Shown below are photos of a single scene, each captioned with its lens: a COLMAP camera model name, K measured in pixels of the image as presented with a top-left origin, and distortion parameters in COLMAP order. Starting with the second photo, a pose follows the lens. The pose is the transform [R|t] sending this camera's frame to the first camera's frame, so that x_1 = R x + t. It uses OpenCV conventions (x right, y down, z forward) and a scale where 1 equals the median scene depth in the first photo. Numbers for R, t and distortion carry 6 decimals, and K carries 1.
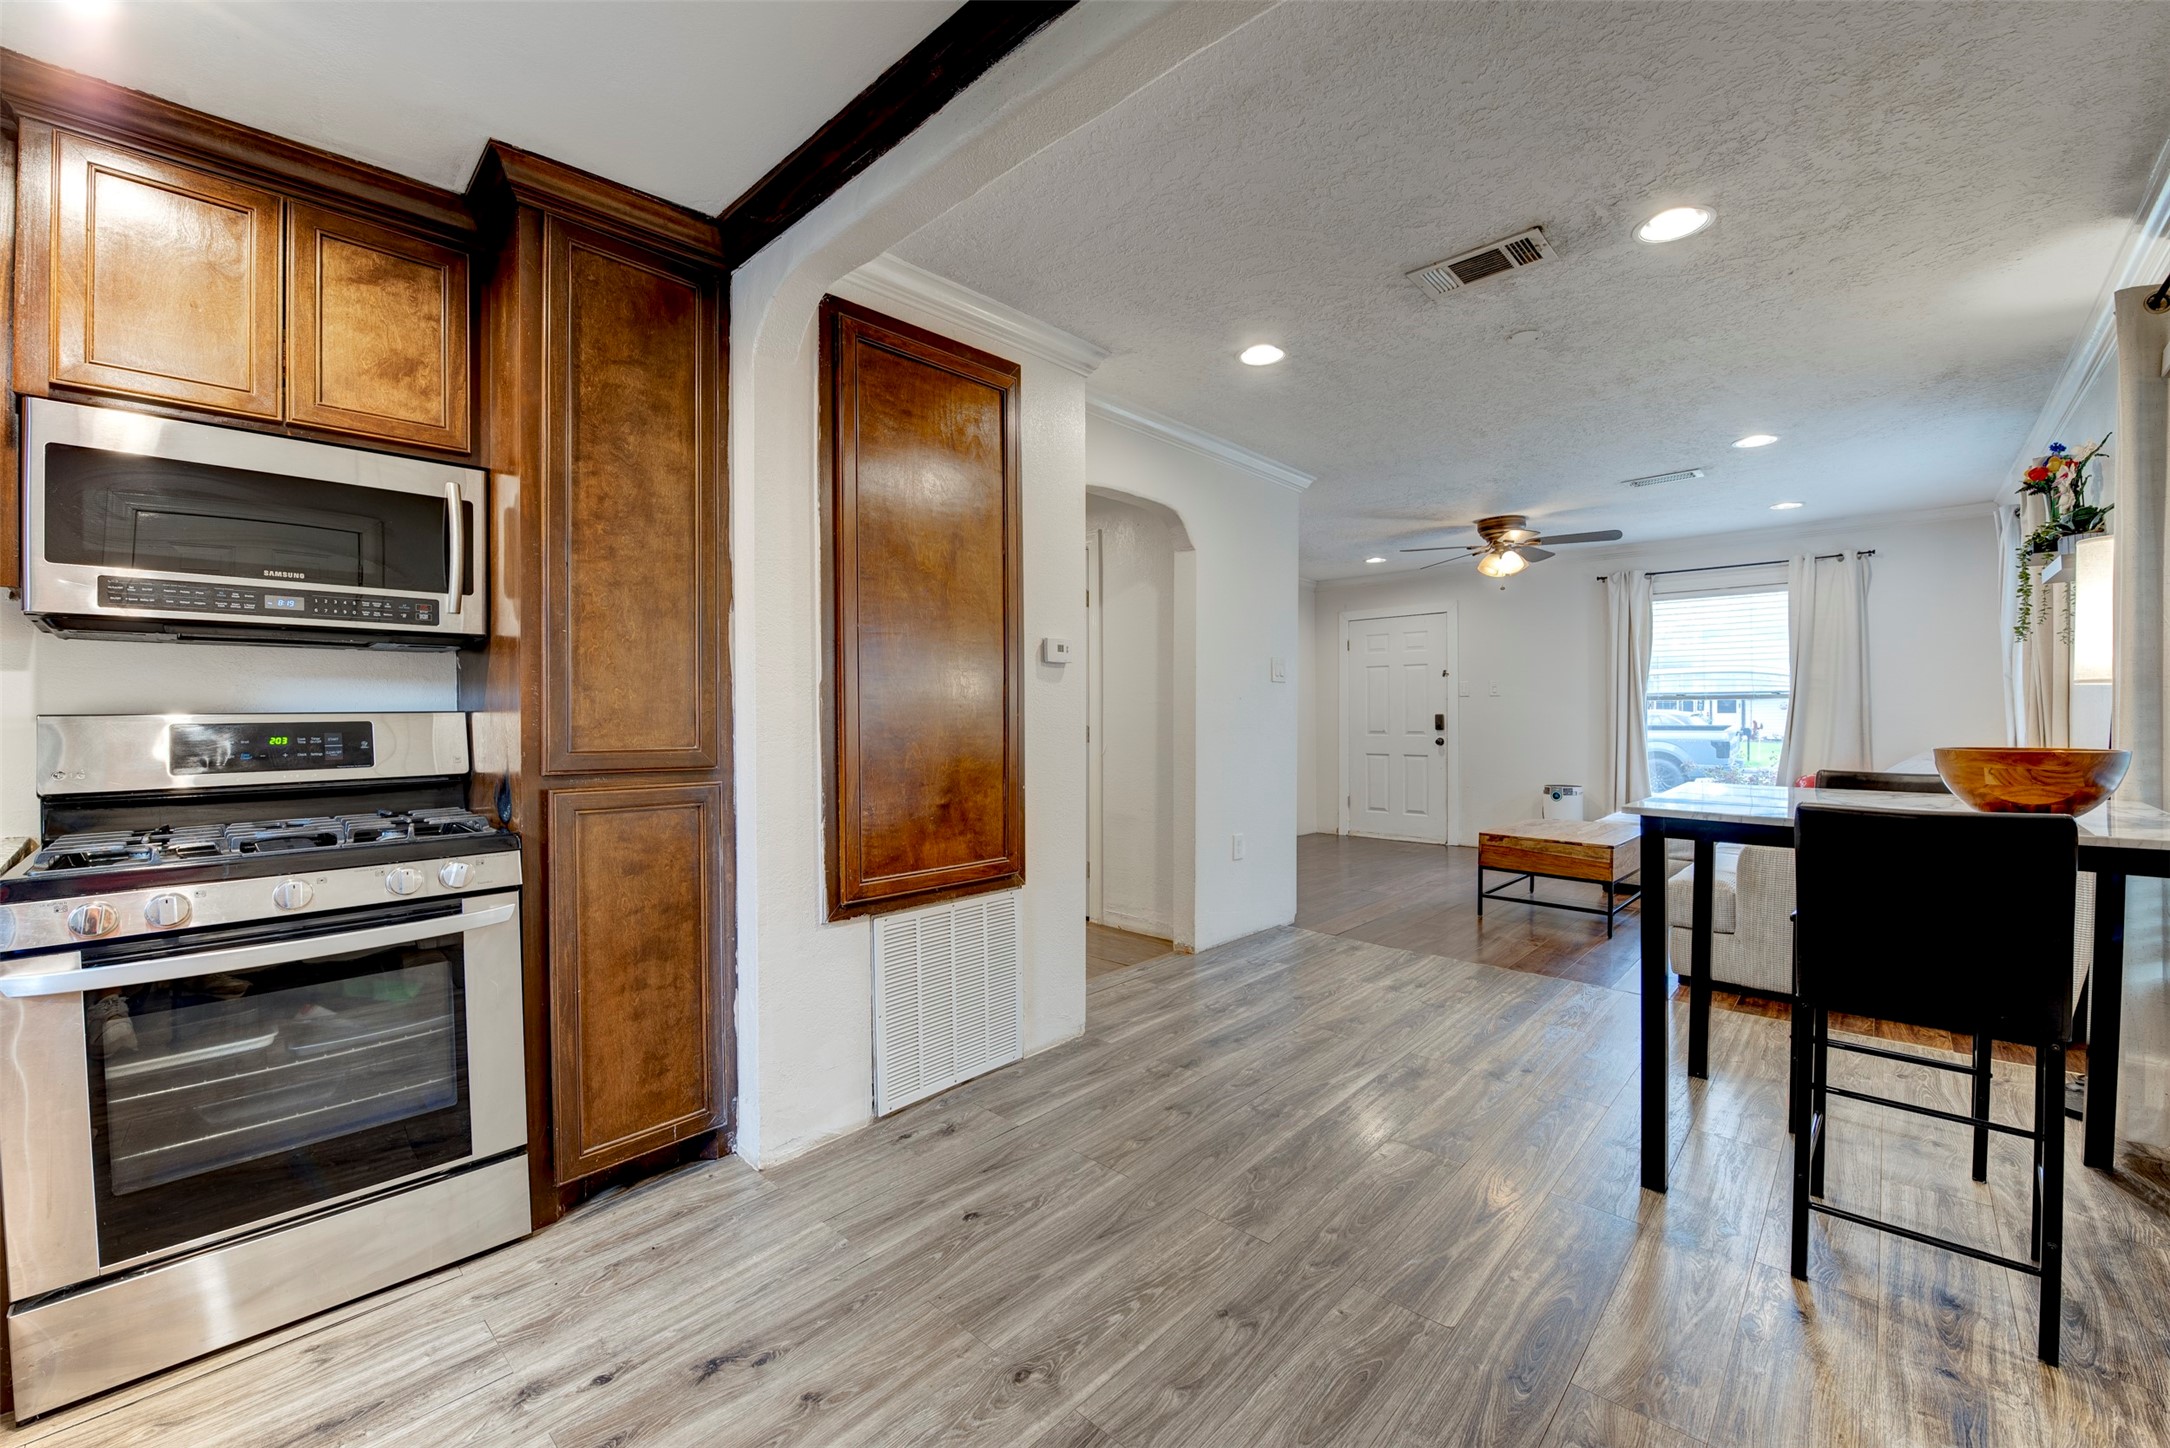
lens RADIAL K [[868.8, 0, 1088.1], [0, 868.8, 710.0], [0, 0, 1]] dist [-0.015459, -0.001821]
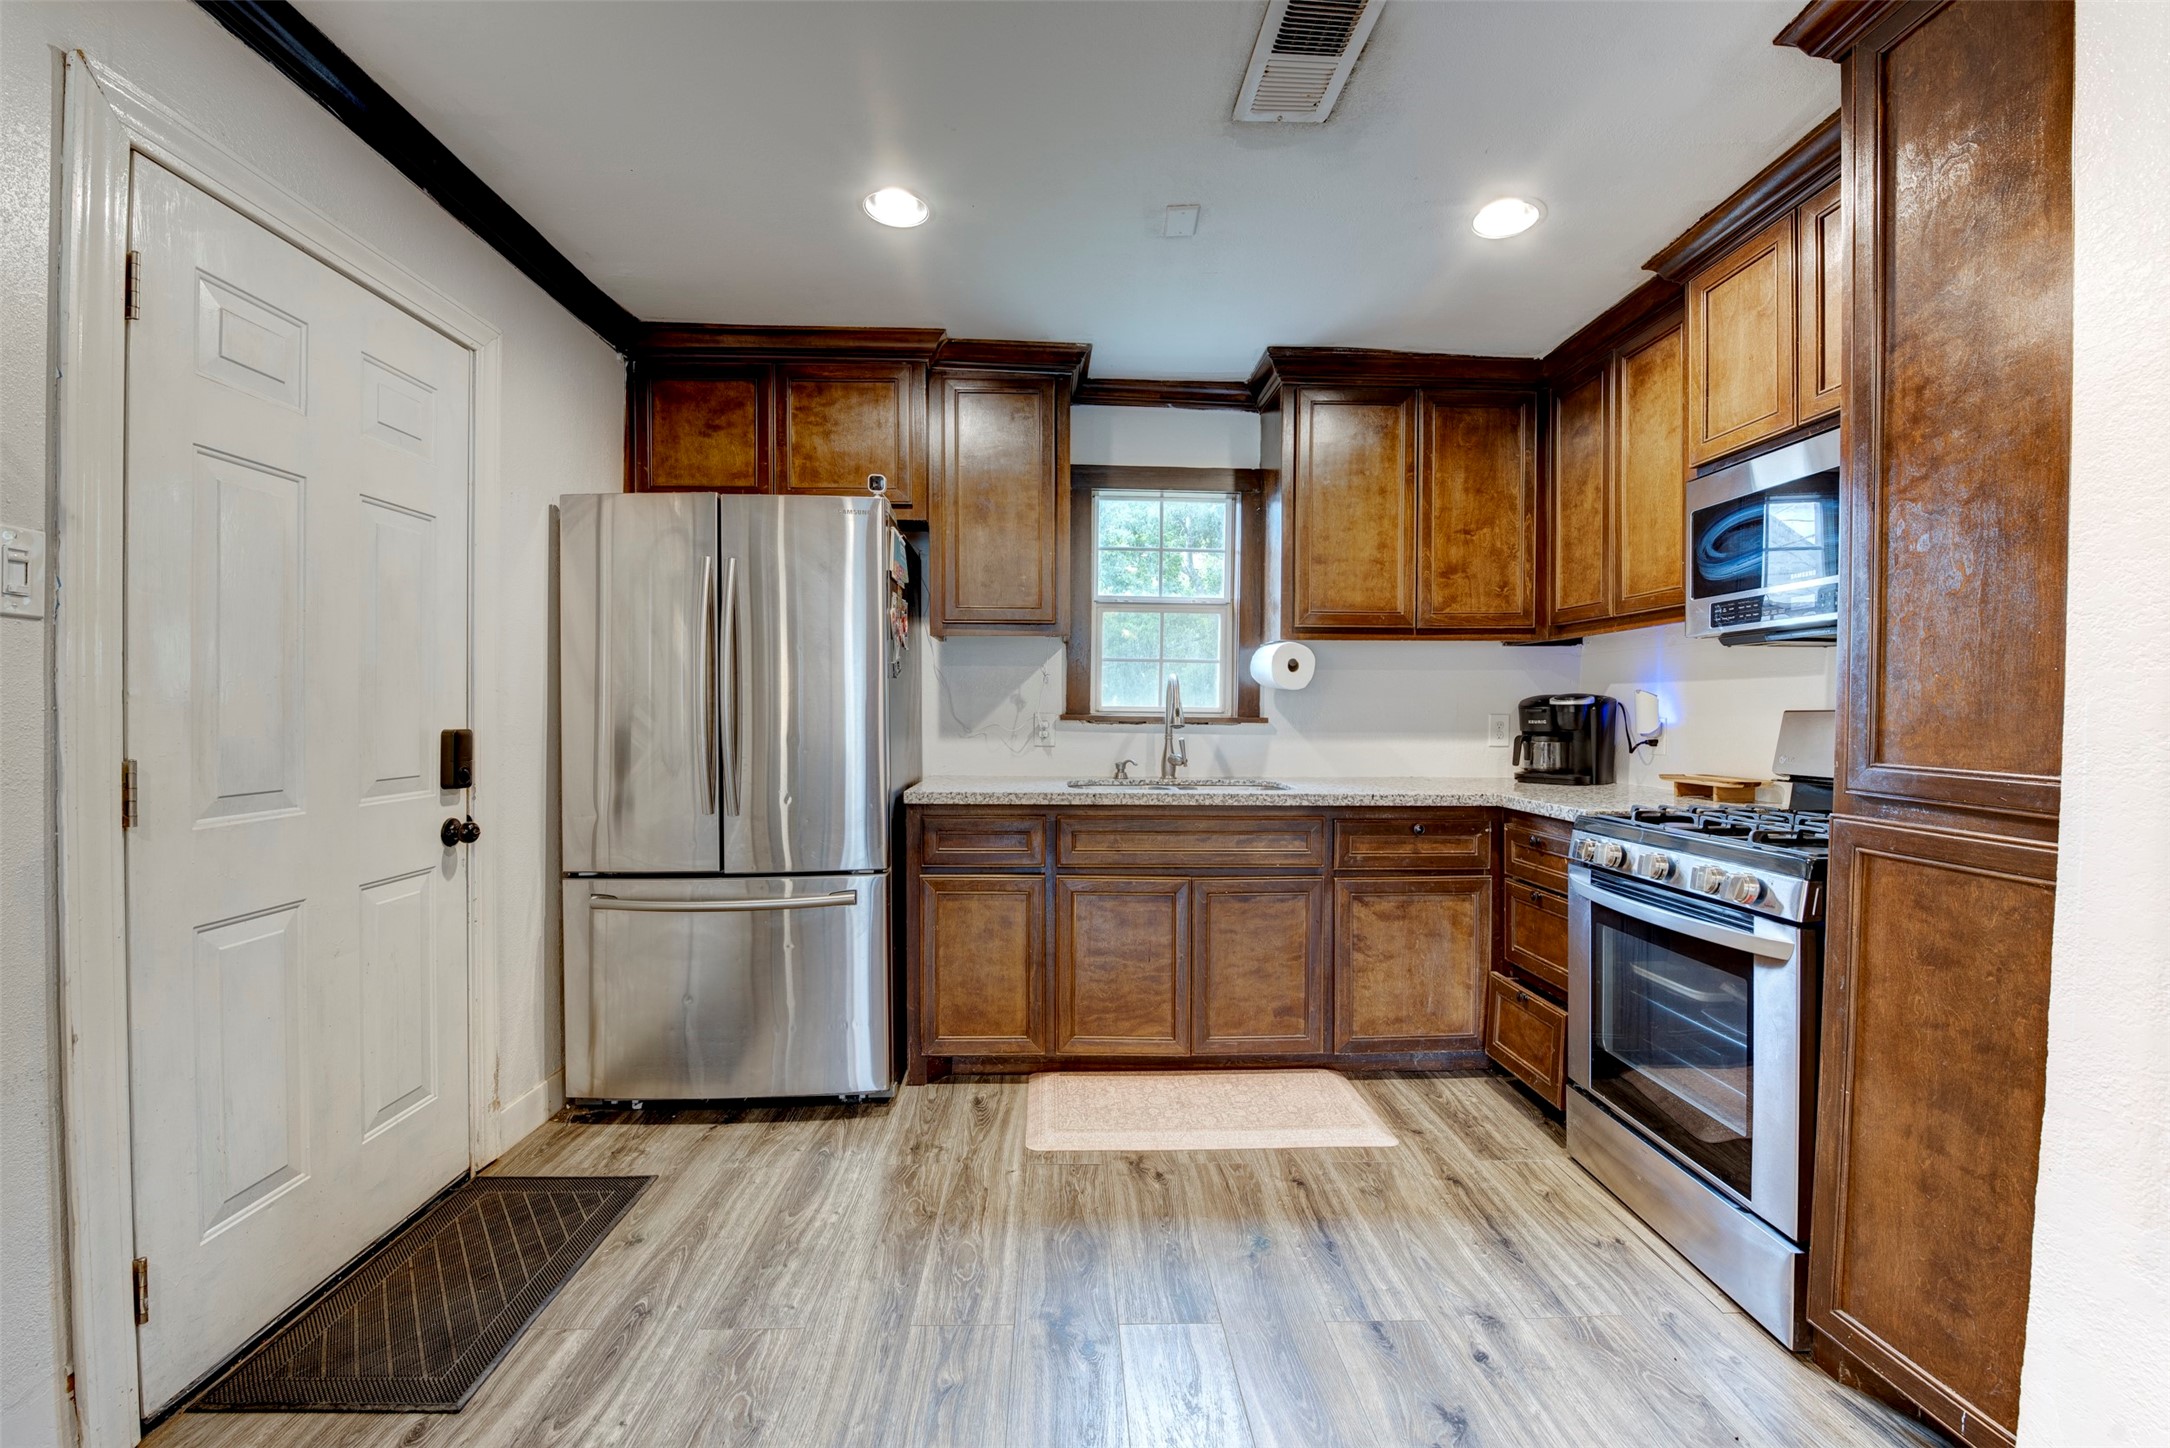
lens RADIAL K [[895.9, 0, 1091.2], [0, 895.9, 719.6], [0, 0, 1]] dist [-0.017819, -0.002218]
pose [[-0.710799, 0.011903, -0.703294, 0.396735], [0.003397, 0.999903, 0.013489, -0.001922], [0.703387, 0.007199, -0.710771, 1.110600]]
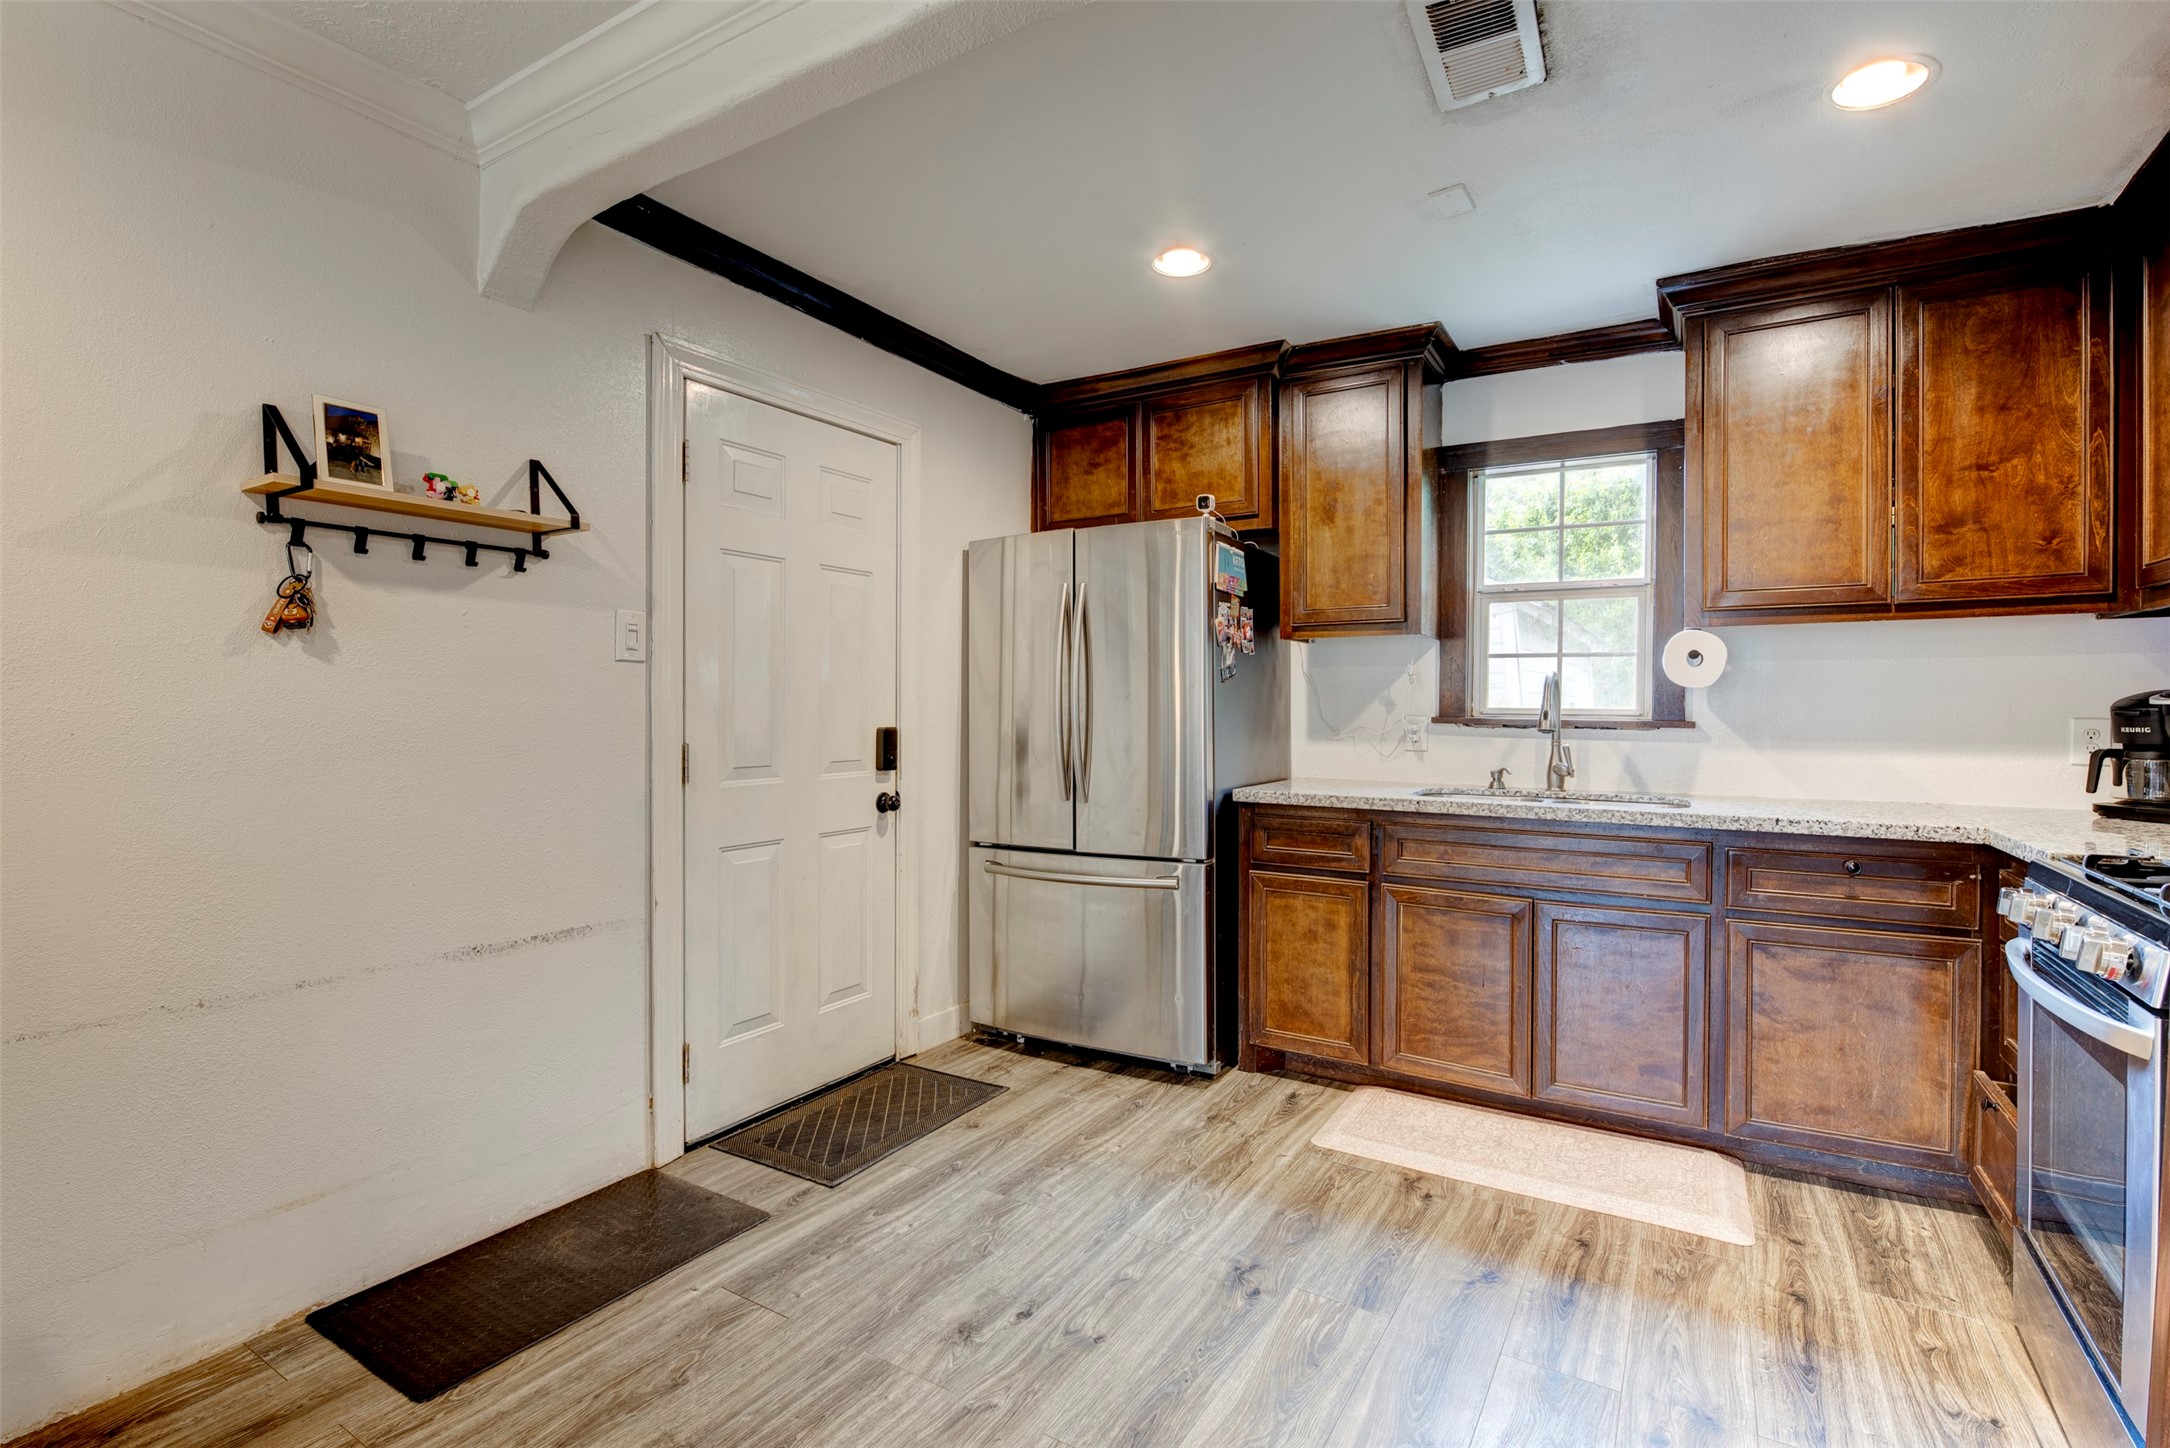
lens RADIAL K [[1018.9, 0, 1077.8], [0, 1018.9, 718.1], [0, 0, 1]] dist [-0.015051, -0.001933]
pose [[-0.982497, 0.006604, -0.186163, 0.188826], [0.005189, 0.999954, 0.008086, -0.004832], [0.186207, 0.006978, -0.982486, 1.514615]]
